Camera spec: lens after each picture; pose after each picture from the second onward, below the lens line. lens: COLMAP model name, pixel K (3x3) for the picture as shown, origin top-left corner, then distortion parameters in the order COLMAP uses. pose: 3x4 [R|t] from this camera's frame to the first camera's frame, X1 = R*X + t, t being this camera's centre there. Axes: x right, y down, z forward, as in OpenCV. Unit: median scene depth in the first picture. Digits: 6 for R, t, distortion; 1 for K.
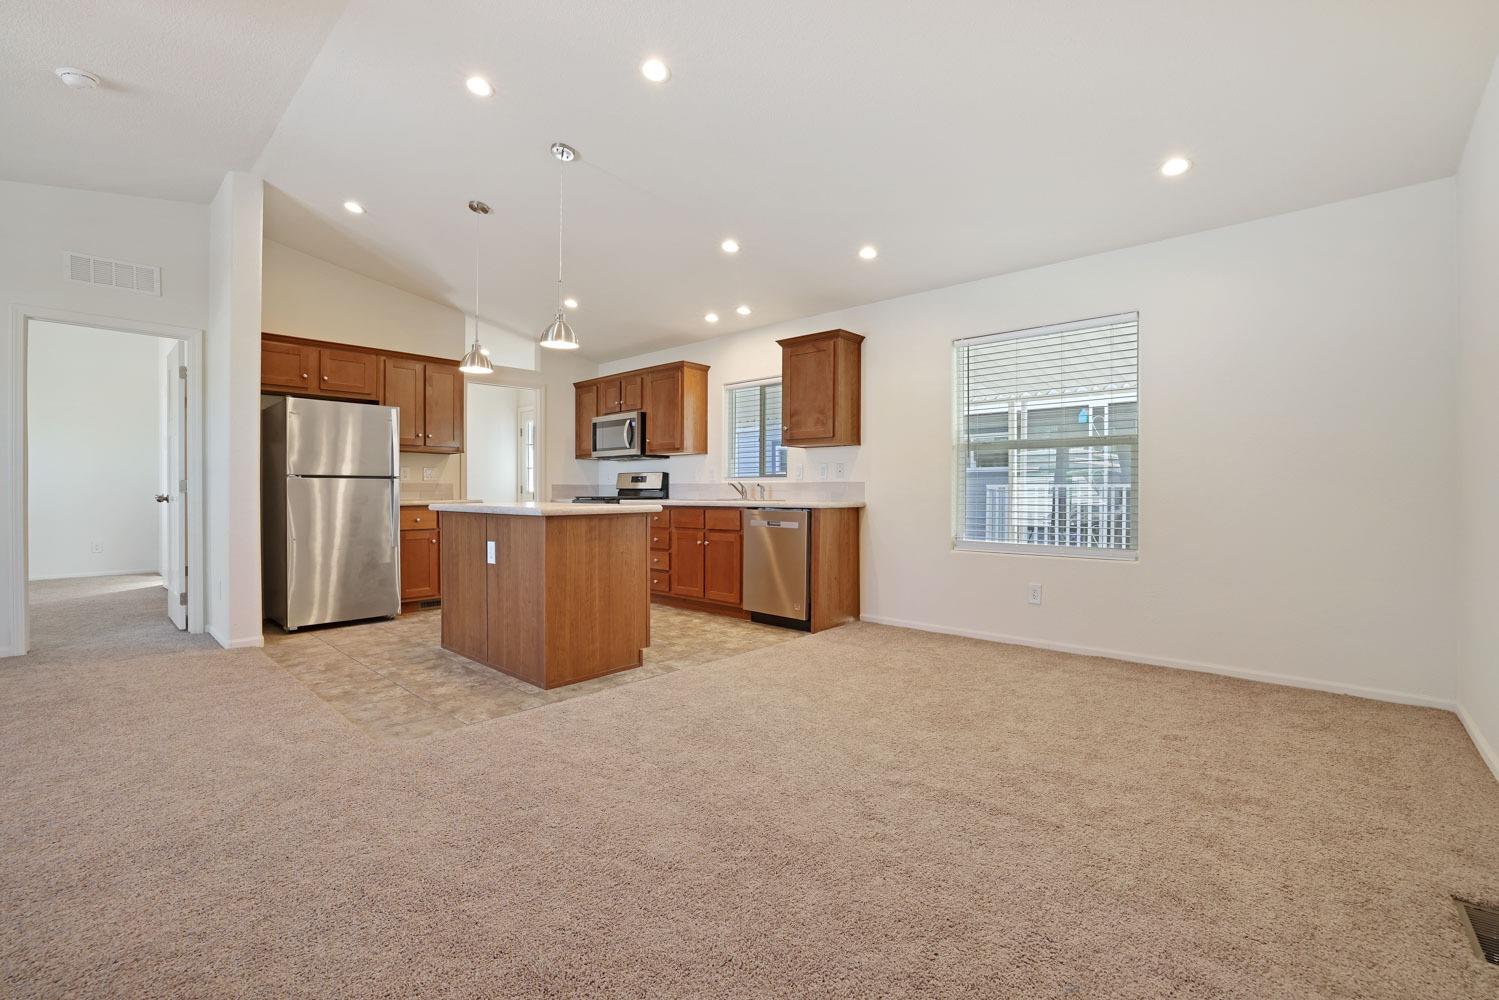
lens RADIAL K [[659.1, 0, 747.6], [0, 659.1, 491.3], [0, 0, 1]] dist [0.000480, 0.000476]
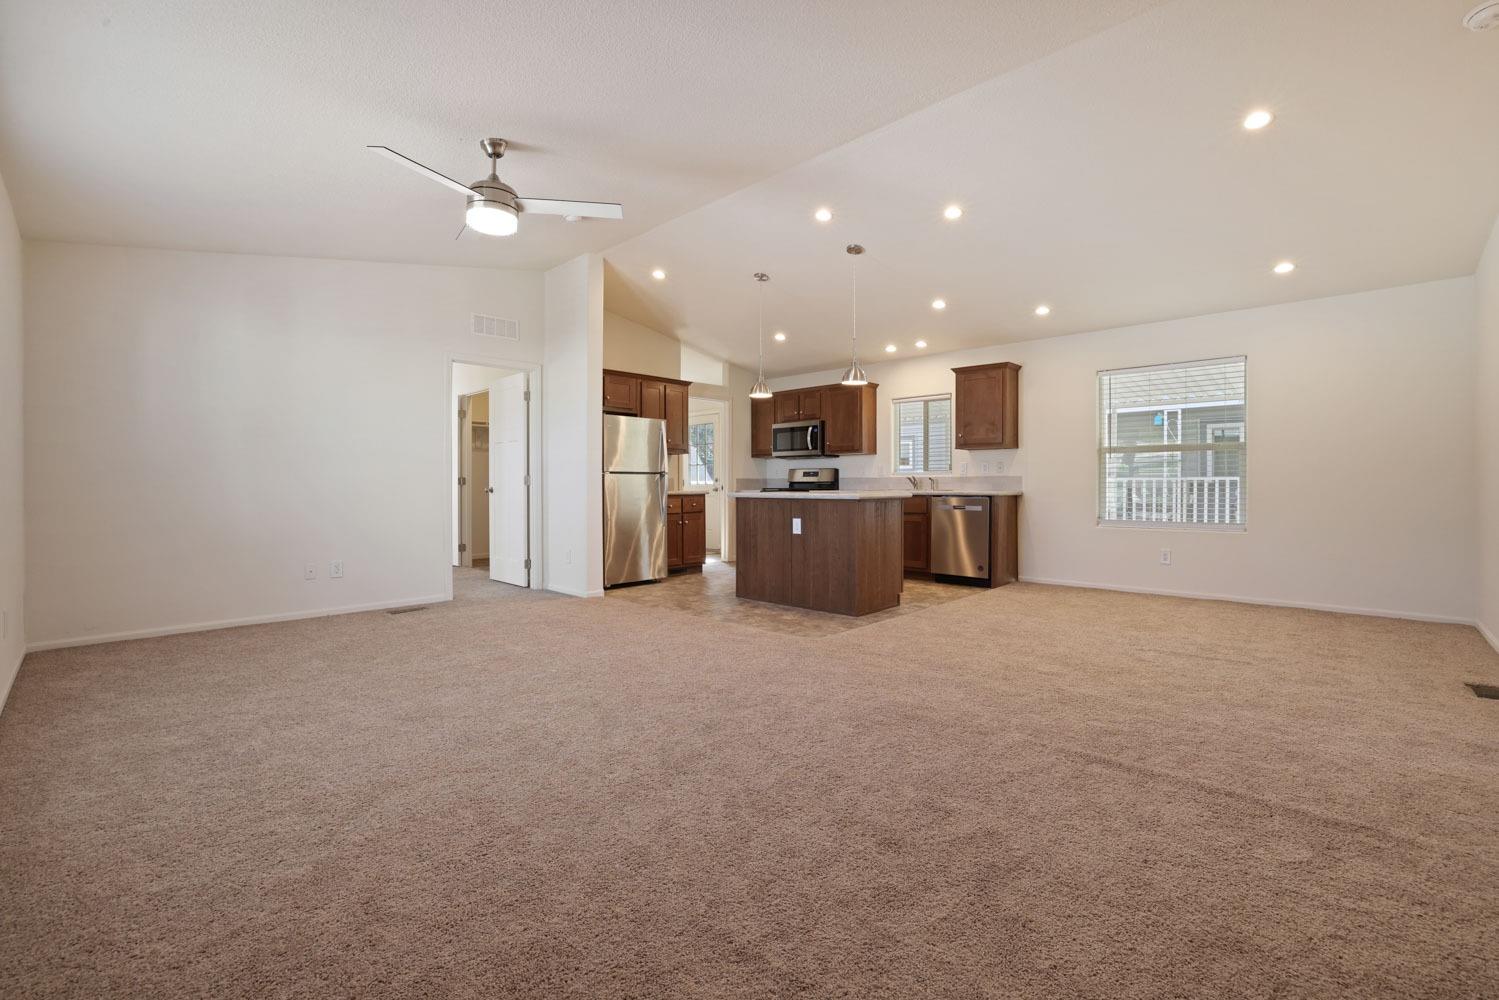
lens RADIAL K [[674.9, 0, 752.8], [0, 674.9, 485.4], [0, 0, 1]] dist [0.010559, 0.000535]
pose [[0.999999, -0.001447, -0.000225, -0.361028], [0.001448, 0.999997, 0.001938, 0.000821], [0.000222, -0.001938, 0.999998, -0.354870]]
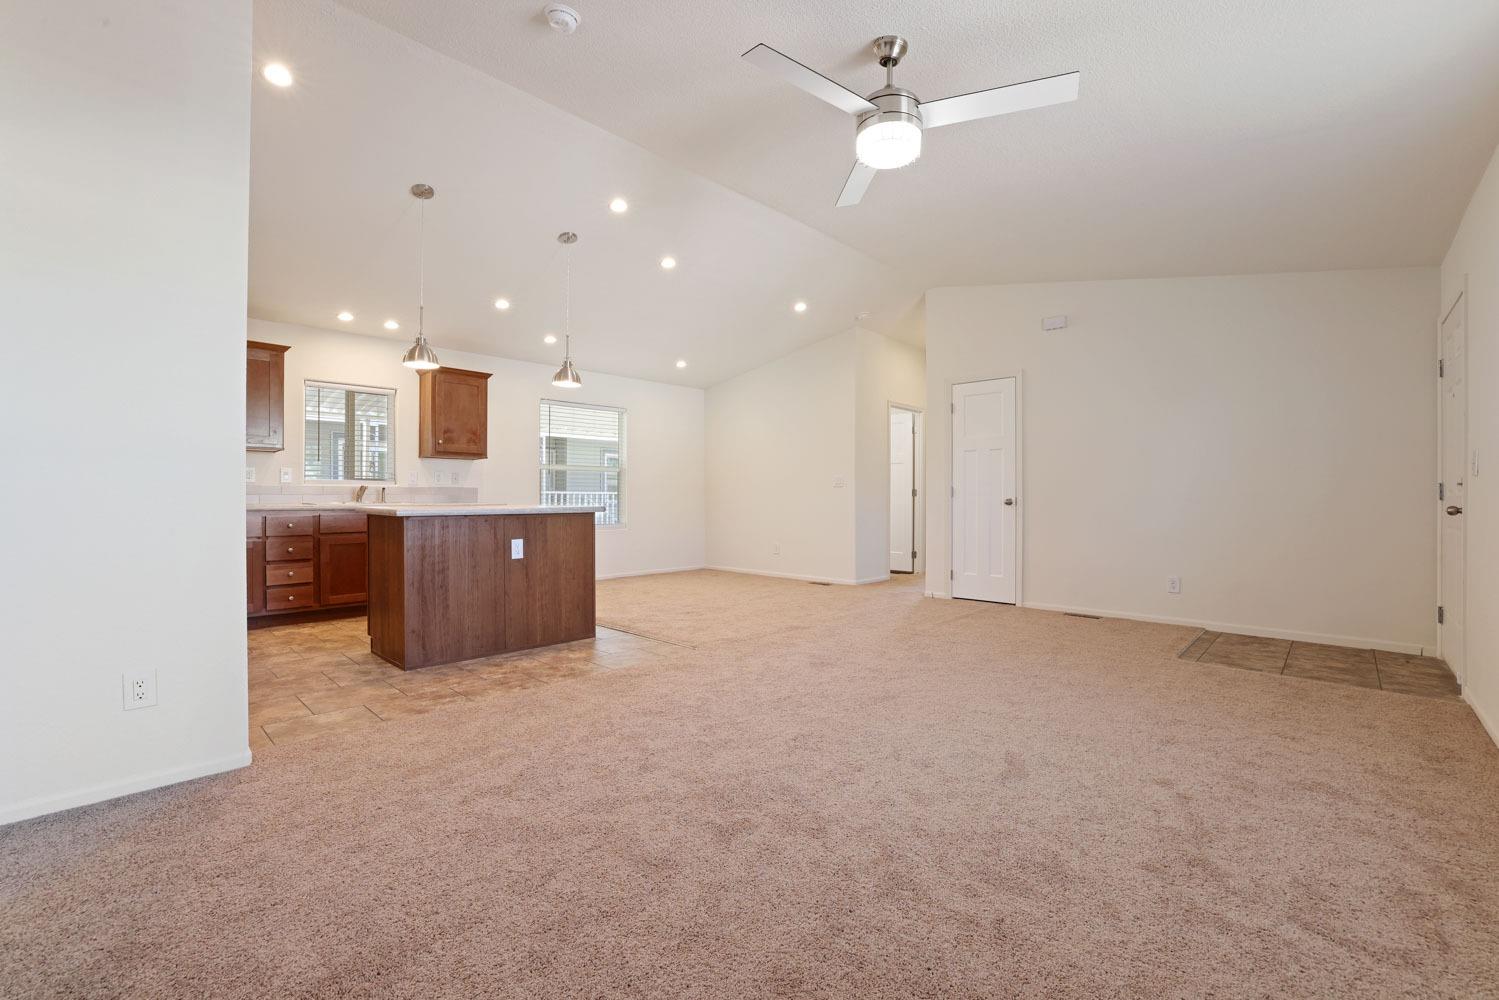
lens RADIAL K [[674.9, 0, 752.8], [0, 674.9, 485.4], [0, 0, 1]] dist [0.010559, 0.000535]
pose [[0.013683, 0.013799, 0.999811, -1.165450], [-0.003461, 0.999899, -0.013752, -0.002384], [-0.999900, -0.003272, 0.013730, 0.426740]]
